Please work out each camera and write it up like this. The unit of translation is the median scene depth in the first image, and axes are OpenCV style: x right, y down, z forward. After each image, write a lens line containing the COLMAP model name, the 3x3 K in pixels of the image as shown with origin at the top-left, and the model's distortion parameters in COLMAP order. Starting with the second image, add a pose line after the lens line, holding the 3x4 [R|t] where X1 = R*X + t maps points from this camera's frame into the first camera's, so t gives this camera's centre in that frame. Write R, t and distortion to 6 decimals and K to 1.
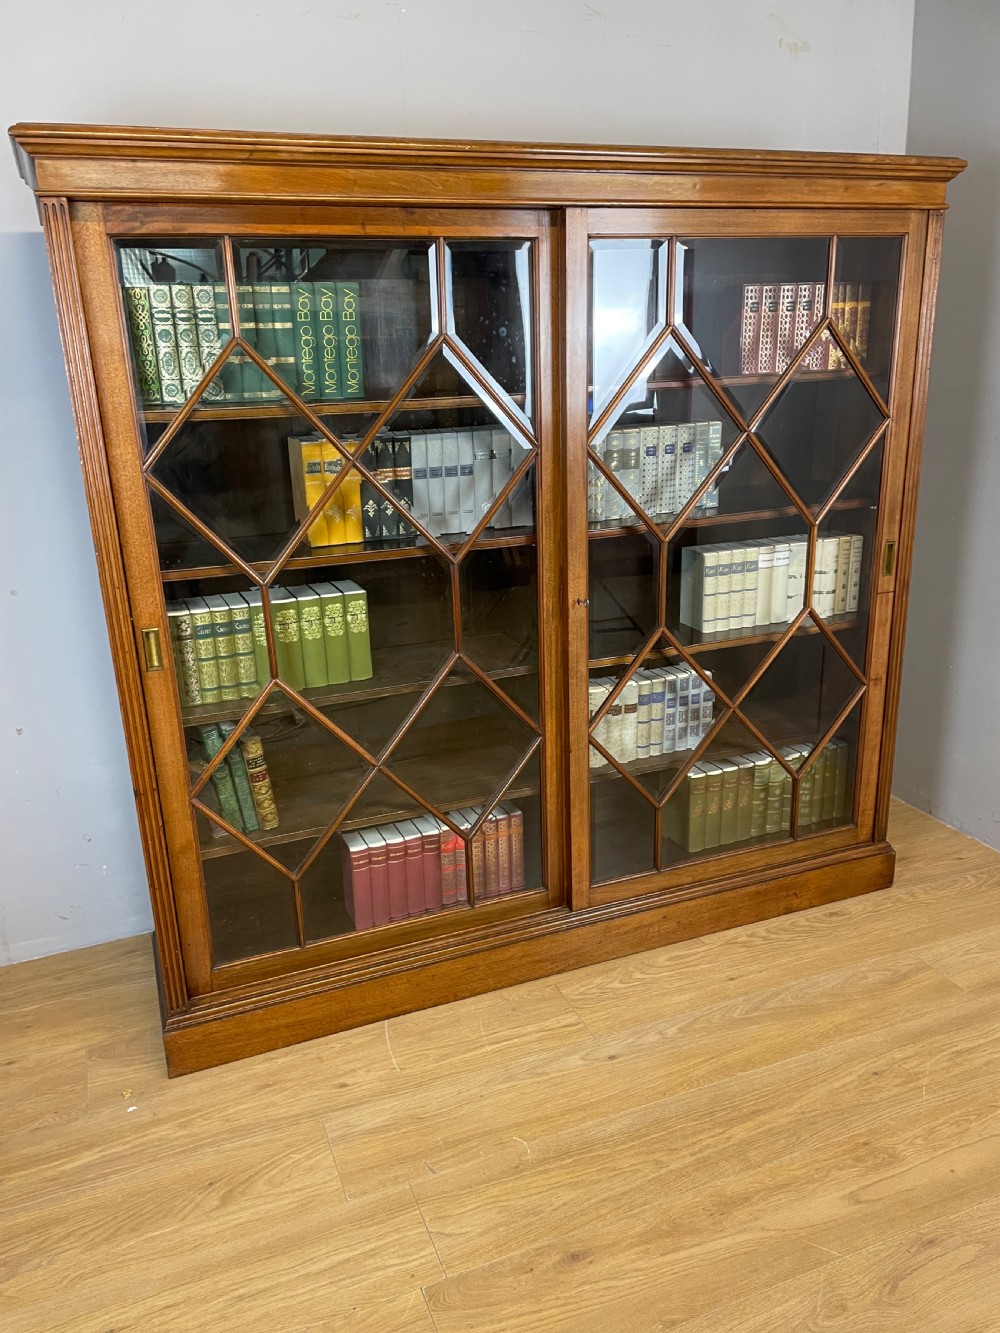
lens RADIAL K [[1000.6, 0, 490.1], [0, 1000.6, 673.5], [0, 0, 1]] dist [0.088421, -0.108261]
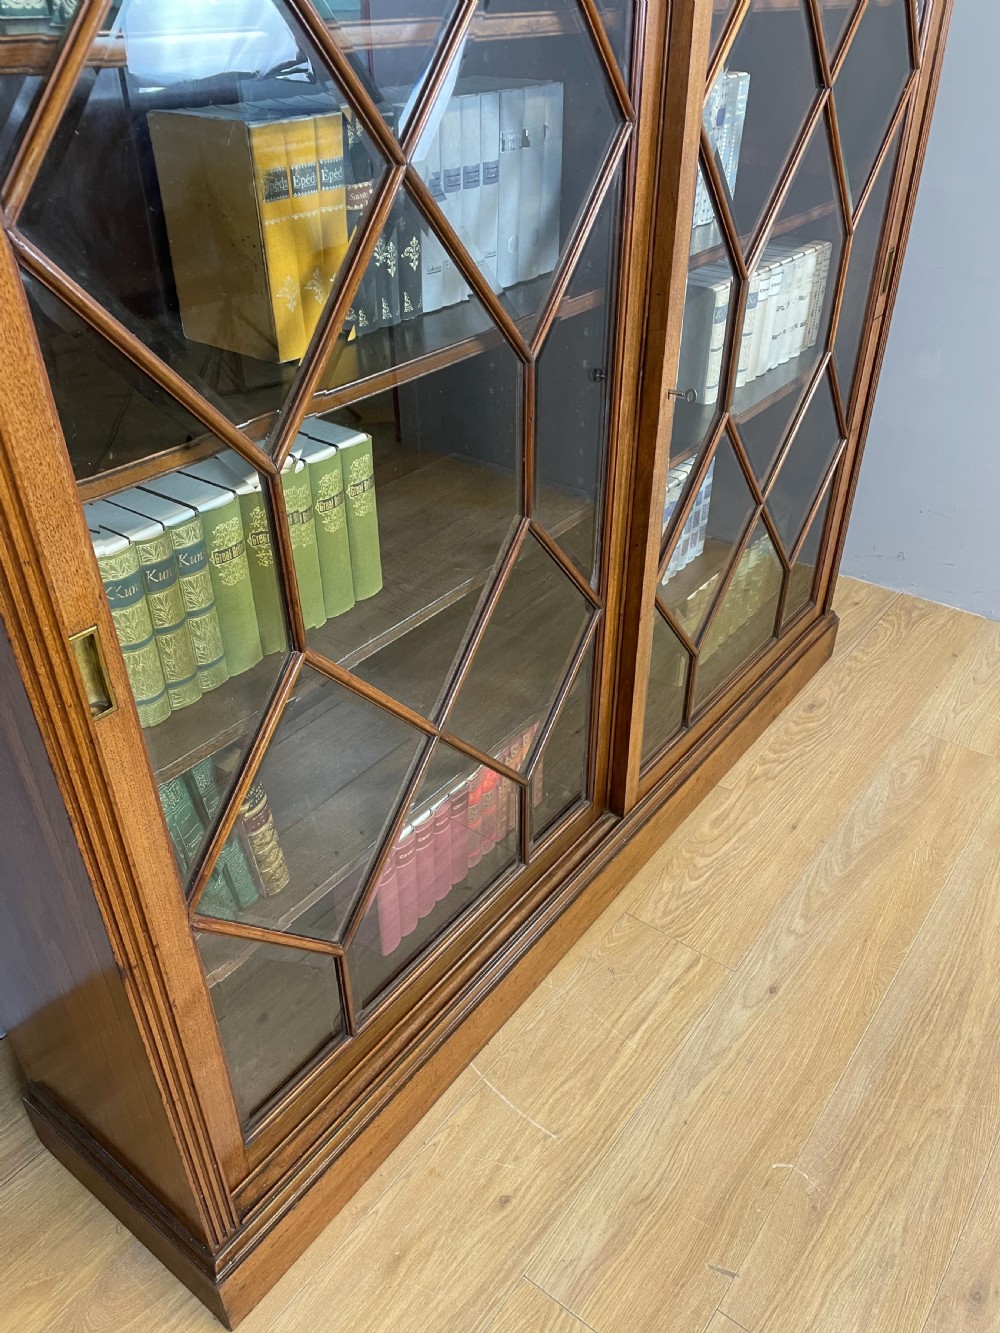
lens RADIAL K [[1000.6, 0, 505.9], [0, 1000.6, 674.4], [0, 0, 1]] dist [0.088421, -0.108261]
pose [[0.850390, -0.271103, 0.450933, -0.338891], [0.137926, 0.941928, 0.306184, -0.116706], [-0.507753, -0.198181, 0.838398, 0.494827]]
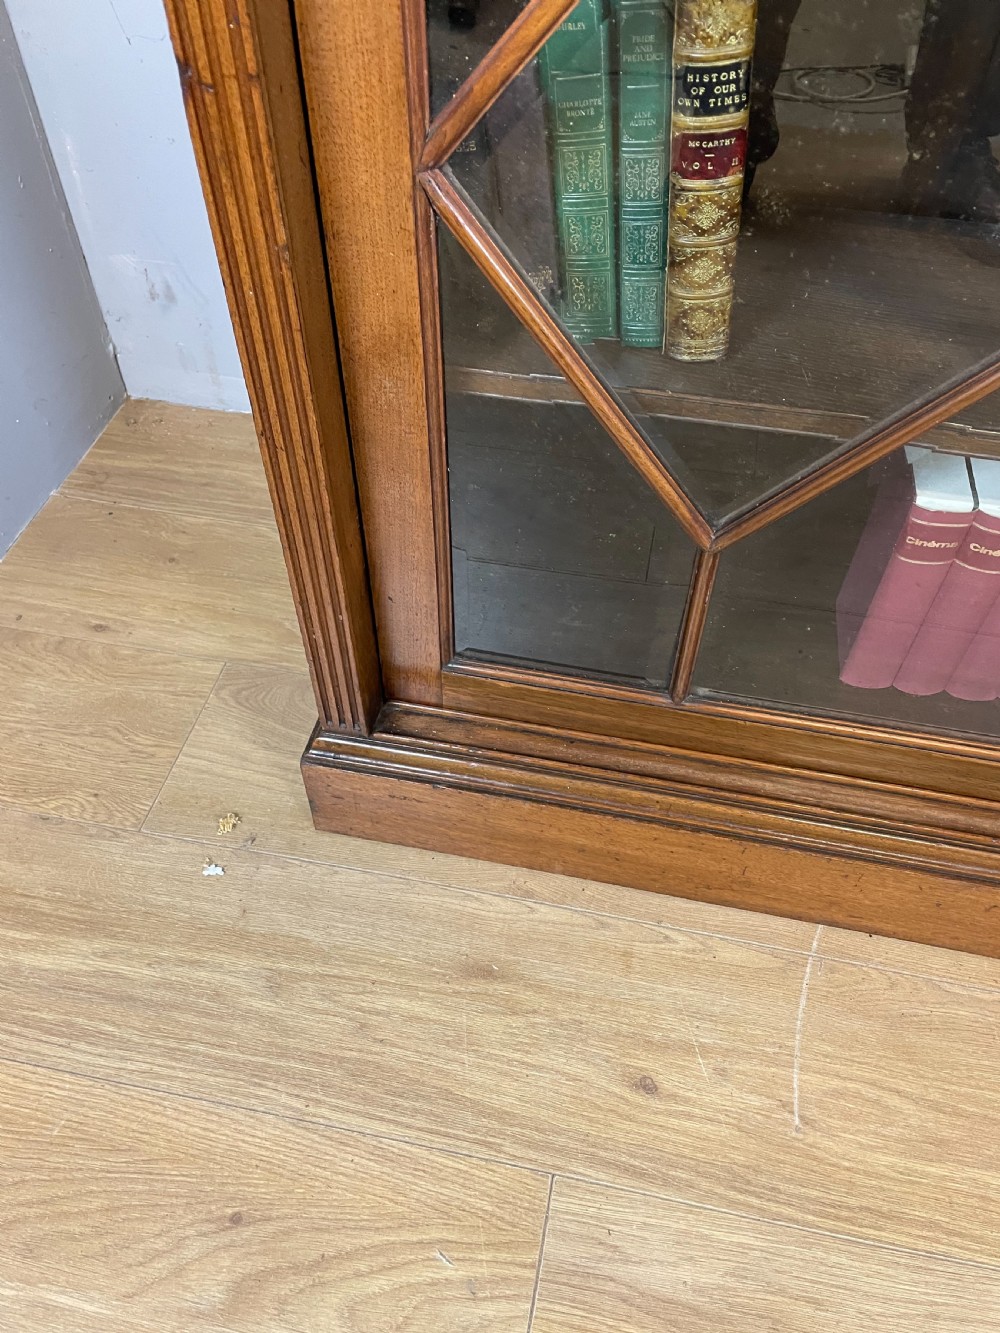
lens RADIAL K [[1003.5, 0, 518.2], [0, 1003.5, 666.4], [0, 0, 1]] dist [0.084651, -0.103967]
pose [[0.844559, 0.436992, -0.309447, -0.131766], [-0.211157, 0.802876, 0.557497, 0.072046], [0.492070, -0.405497, 0.770350, 0.720132]]
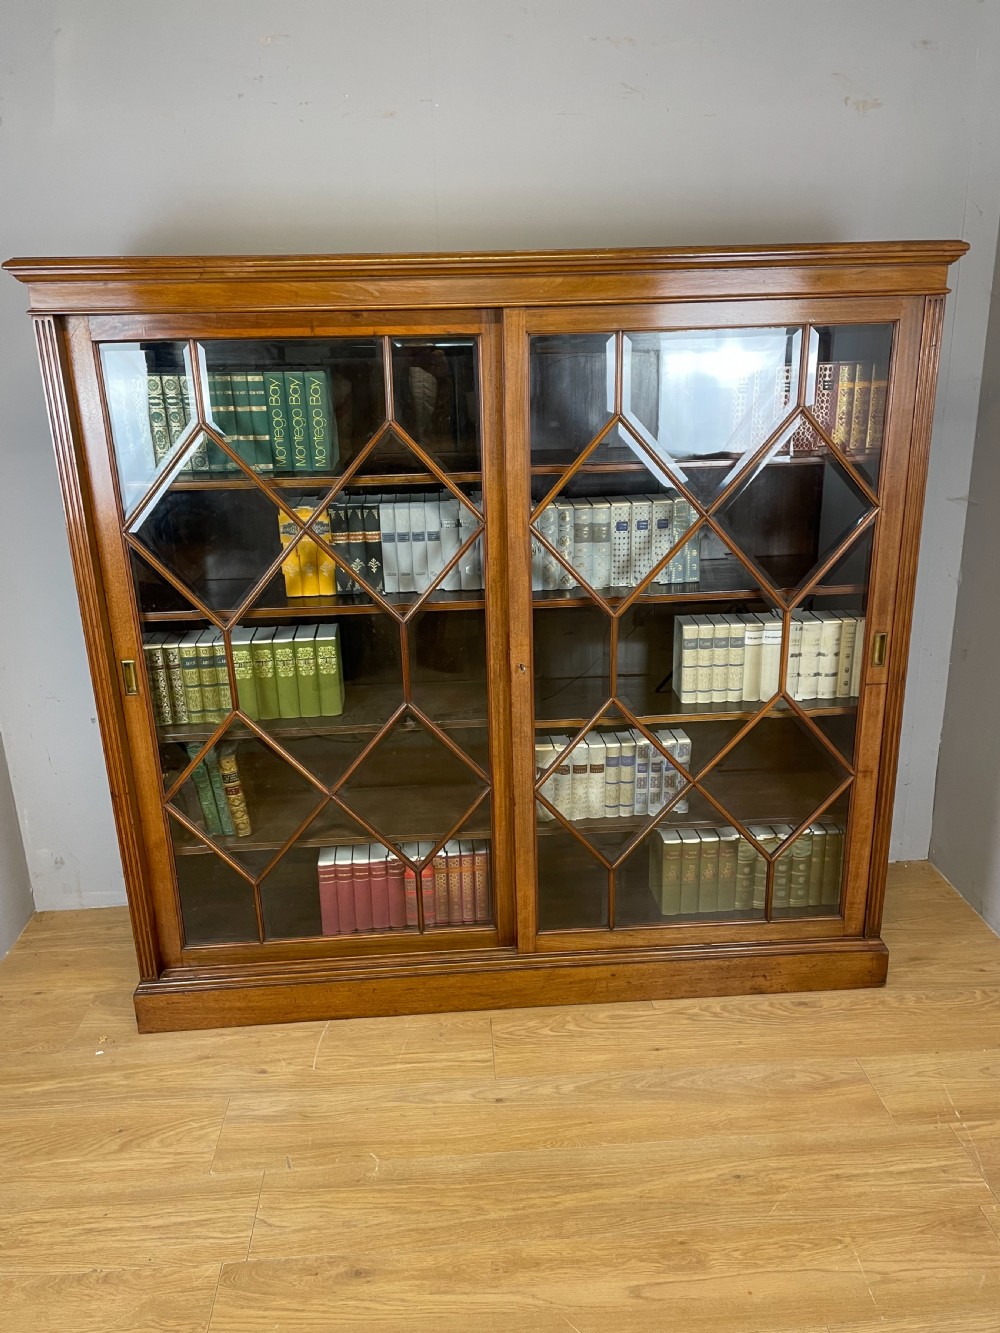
lens RADIAL K [[1000.6, 0, 505.7], [0, 1000.6, 659.5], [0, 0, 1]] dist [0.088421, -0.108261]
pose [[0.954510, 0.104551, -0.279247, 0.372792], [-0.100837, 0.994518, 0.027672, -0.109338], [0.280610, 0.001746, 0.959820, -0.017596]]
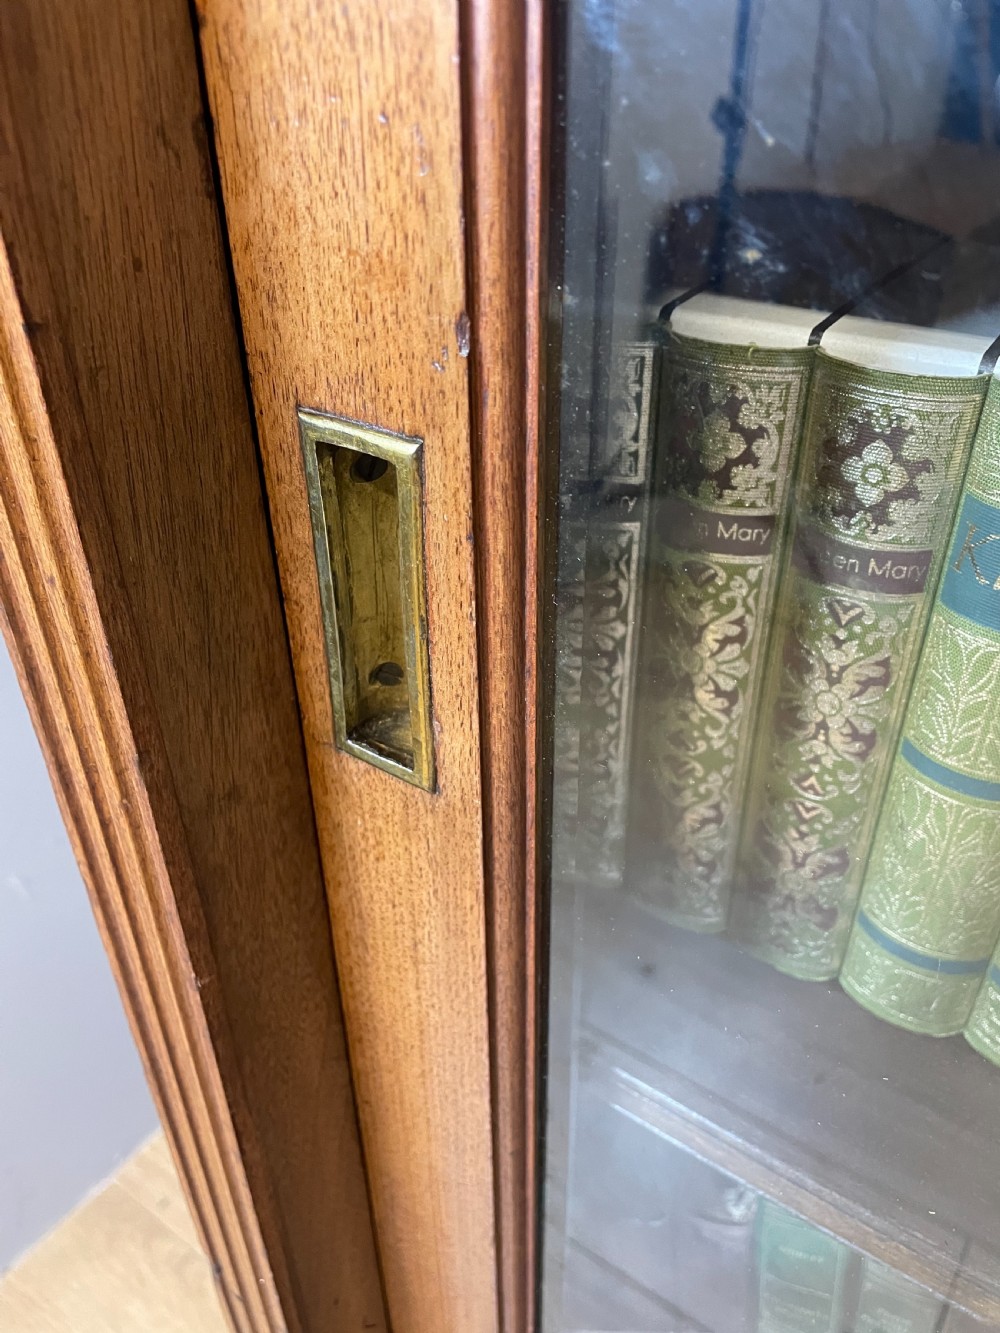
lens RADIAL K [[1000.6, 0, 499.6], [0, 1000.6, 674.0], [0, 0, 1]] dist [0.088421, -0.108261]
pose [[0.562925, 0.488623, -0.666606, -0.225497], [-0.284708, 0.871809, 0.398611, -0.057324], [0.775923, -0.034600, 0.629878, 0.841215]]
